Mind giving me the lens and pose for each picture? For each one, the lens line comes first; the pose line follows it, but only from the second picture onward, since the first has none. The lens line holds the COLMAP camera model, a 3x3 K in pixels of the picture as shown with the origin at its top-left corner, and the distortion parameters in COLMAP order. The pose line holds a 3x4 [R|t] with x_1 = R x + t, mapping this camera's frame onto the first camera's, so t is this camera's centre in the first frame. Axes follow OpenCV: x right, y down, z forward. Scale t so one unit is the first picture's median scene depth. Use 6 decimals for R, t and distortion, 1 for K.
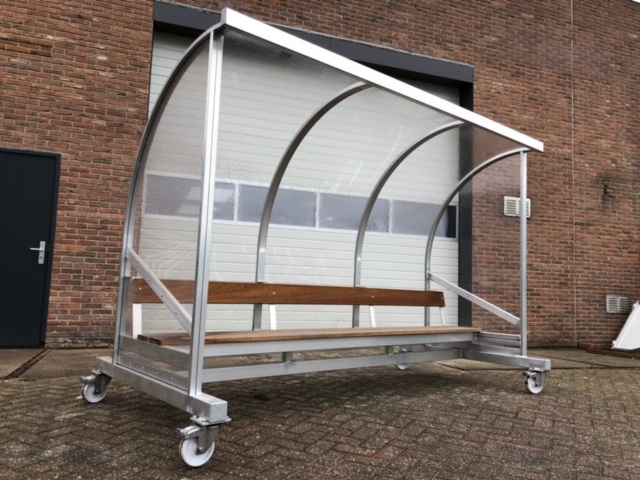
lens RADIAL K [[527.1, 0, 322.9], [0, 527.1, 238.5], [0, 0, 1]] dist [0.012156, 0.008358]
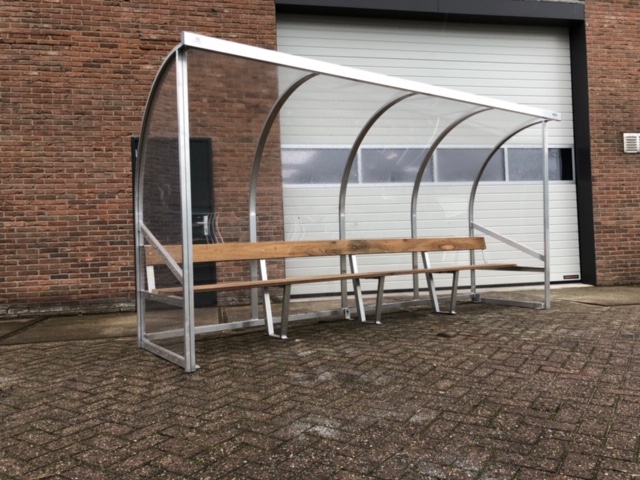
lens RADIAL K [[526.1, 0, 318.2], [0, 526.1, 235.2], [0, 0, 1]] dist [0.019899, -0.003071]
pose [[0.986608, -0.072991, -0.145868, -0.119716], [0.084359, 0.993734, 0.073325, -0.015749], [0.139602, -0.084649, 0.986583, -0.097821]]
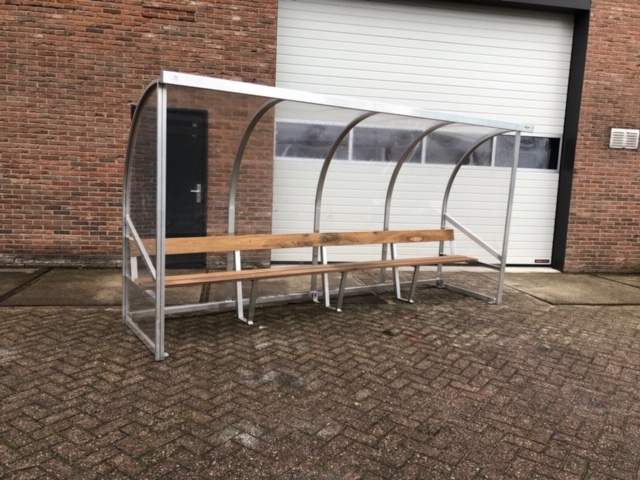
lens RADIAL K [[526.3, 0, 323.8], [0, 526.3, 238.0], [0, 0, 1]] dist [0.013062, 0.006753]
pose [[0.986298, 0.028183, -0.162551, -0.040395], [0.007236, 0.976961, 0.213295, -0.128228], [0.164818, -0.211548, 0.963370, -0.151664]]
